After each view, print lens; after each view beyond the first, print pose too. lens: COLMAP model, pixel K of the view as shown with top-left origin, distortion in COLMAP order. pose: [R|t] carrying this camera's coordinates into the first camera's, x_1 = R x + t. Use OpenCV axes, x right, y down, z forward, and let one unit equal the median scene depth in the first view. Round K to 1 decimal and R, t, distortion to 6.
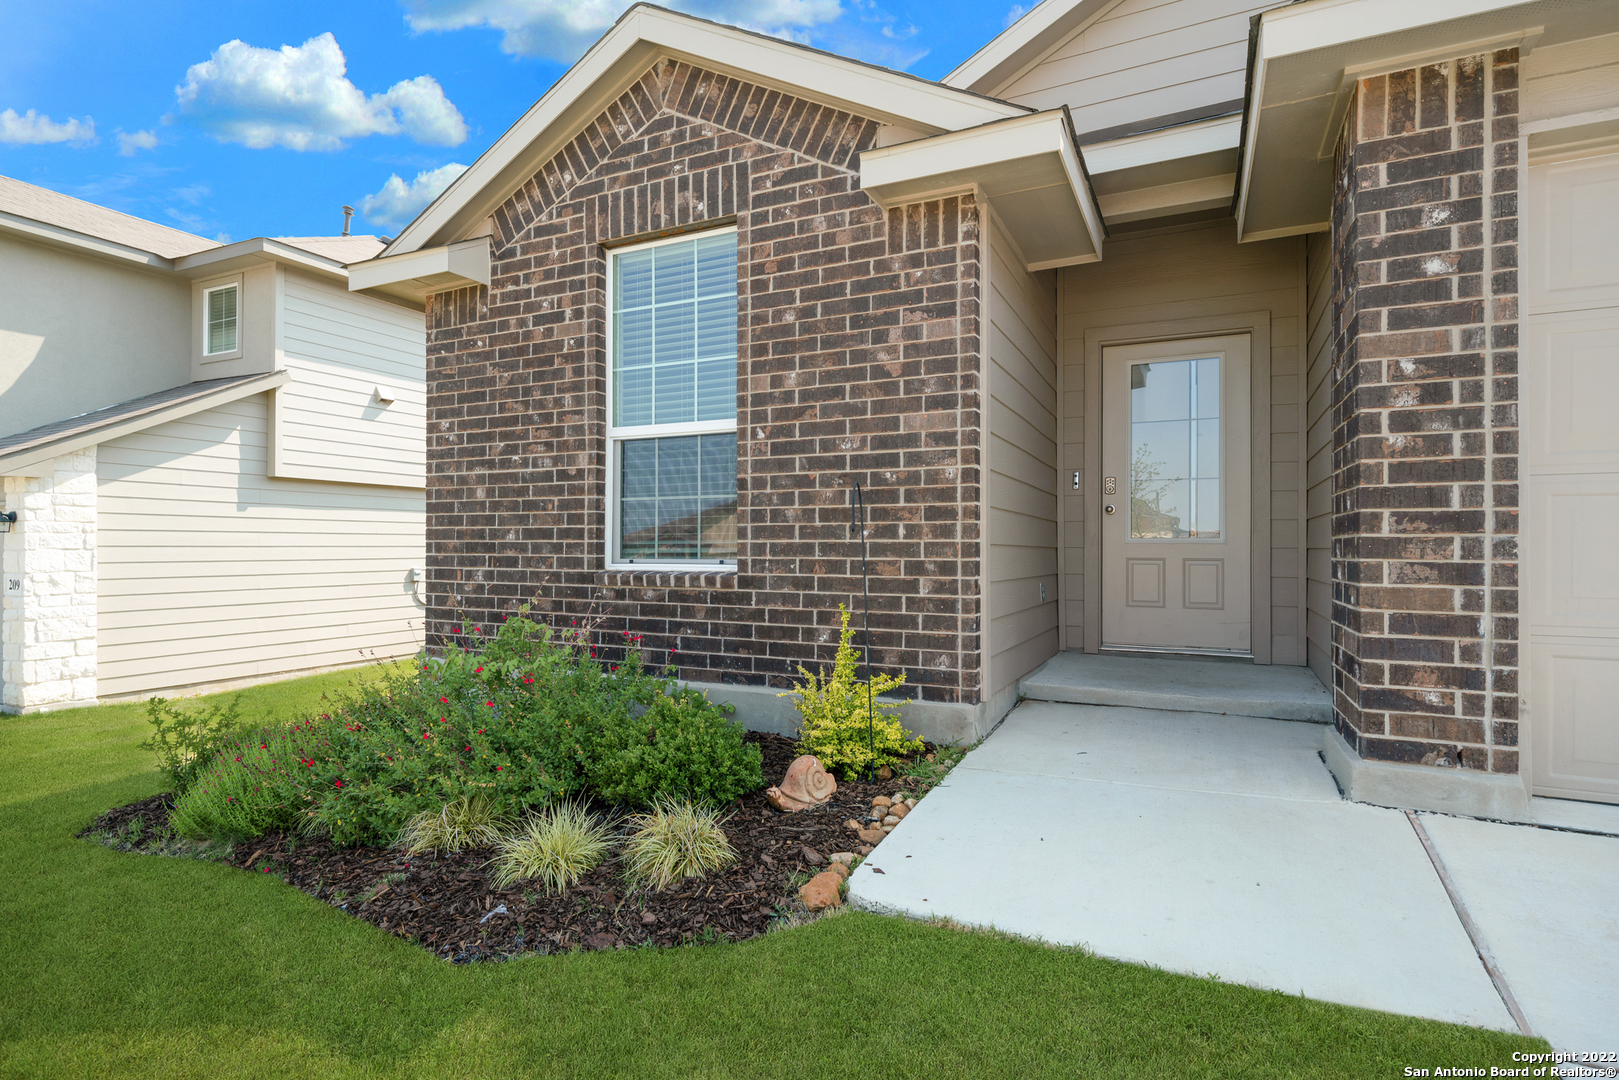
lens RADIAL K [[817.6, 0, 807.3], [0, 817.6, 541.5], [0, 0, 1]] dist [-0.000557, 0.000108]
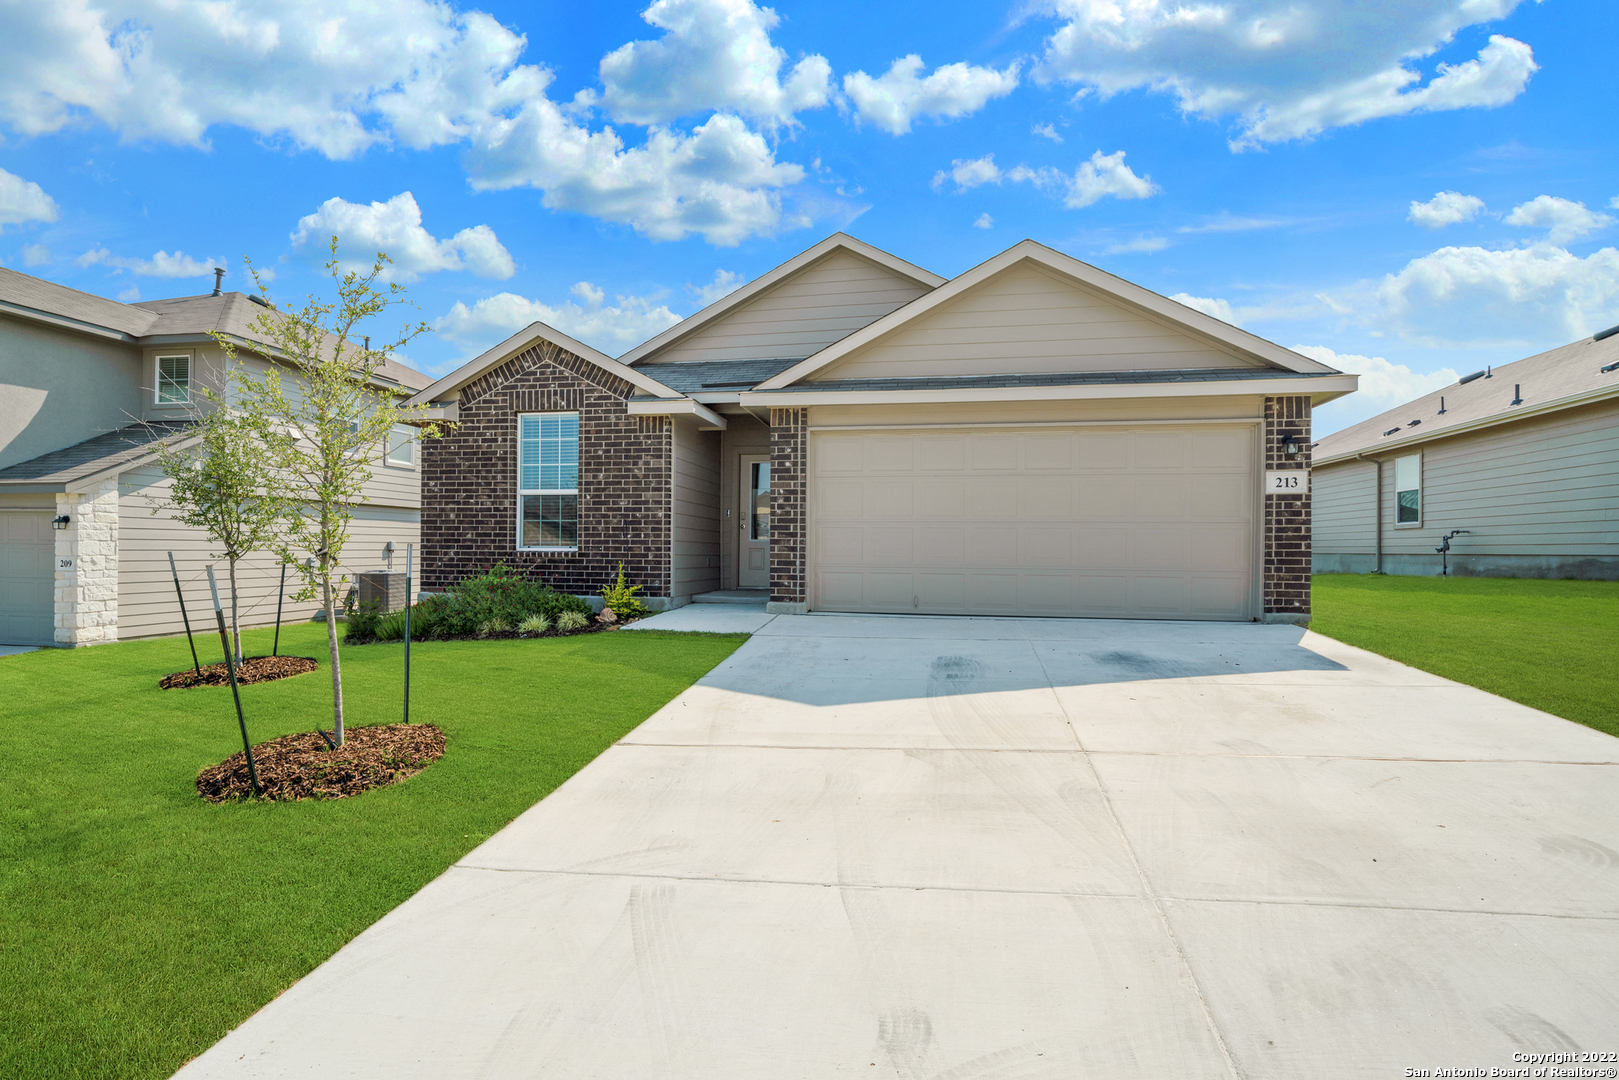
lens RADIAL K [[817.6, 0, 814.6], [0, 817.6, 546.6], [0, 0, 1]] dist [-0.000557, 0.000108]
pose [[0.965275, 0.007332, 0.261133, -0.041337], [-0.008105, 0.999965, 0.001884, 0.013992], [-0.261111, -0.003935, 0.965301, -1.708953]]
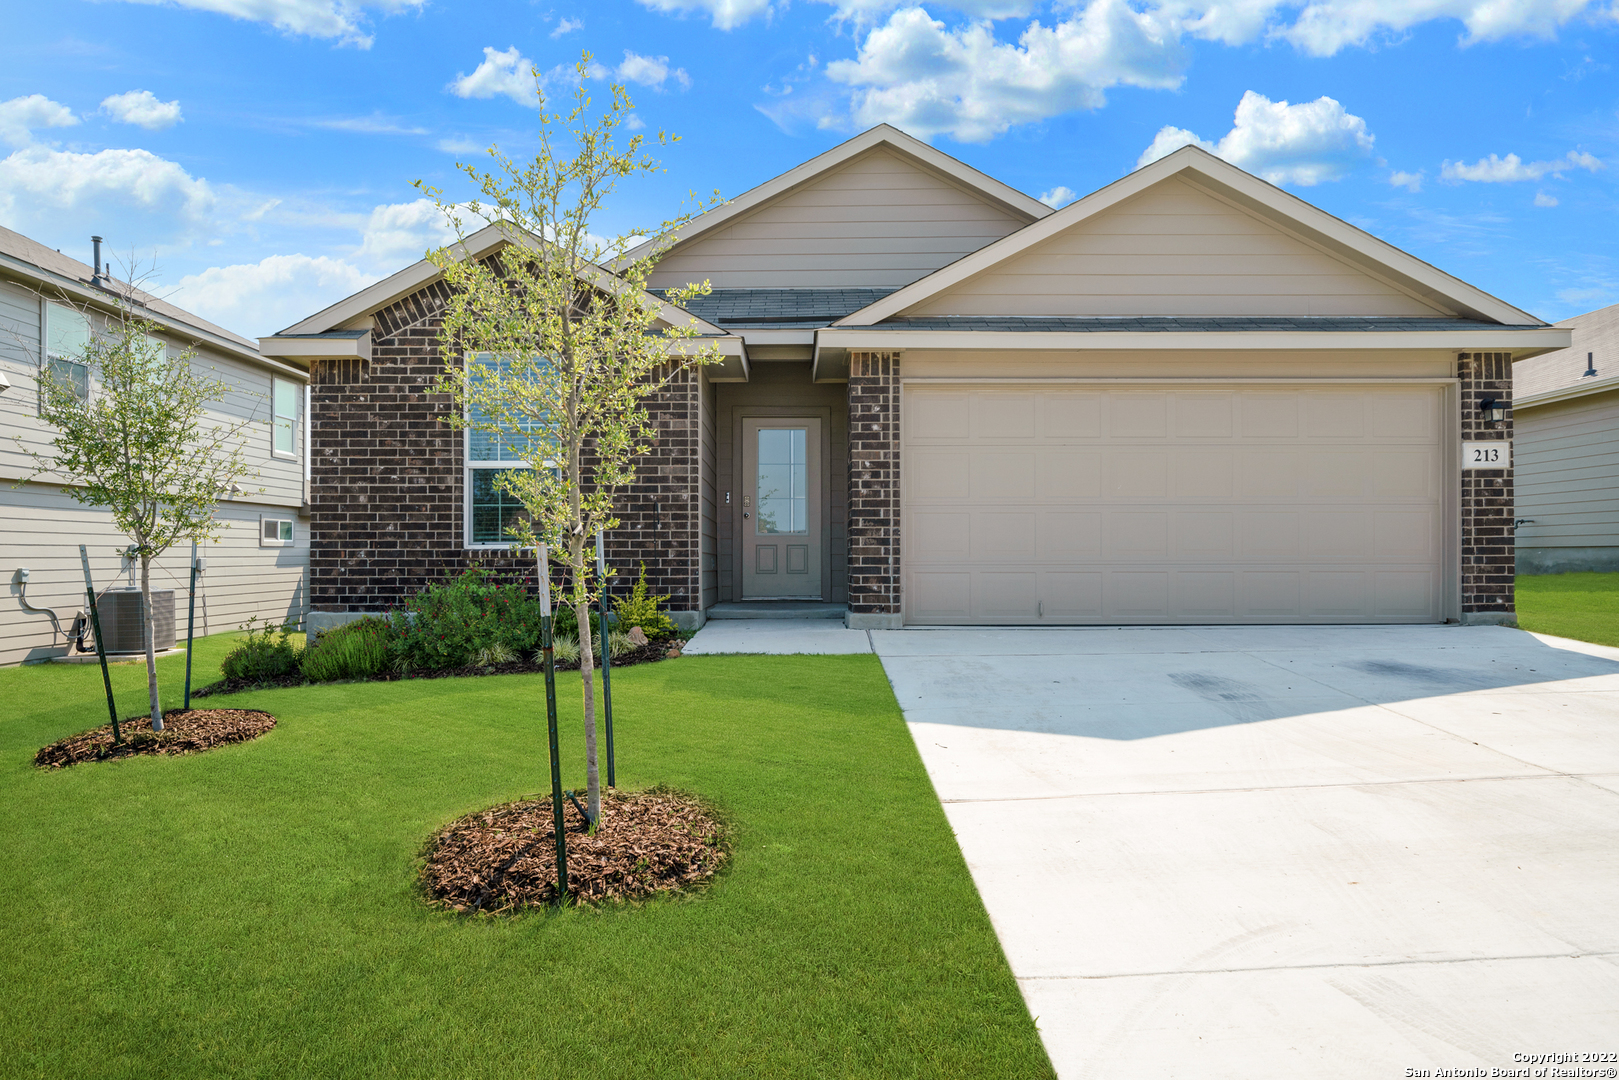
lens RADIAL K [[1071.8, 0, 806.6], [0, 1071.8, 546.4], [0, 0, 1]] dist [0.003330, -0.001890]
pose [[0.894192, 0.001288, 0.447682, -0.685362], [0.002004, 0.999974, -0.006878, 0.053066], [-0.447680, 0.007048, 0.894166, -1.386351]]
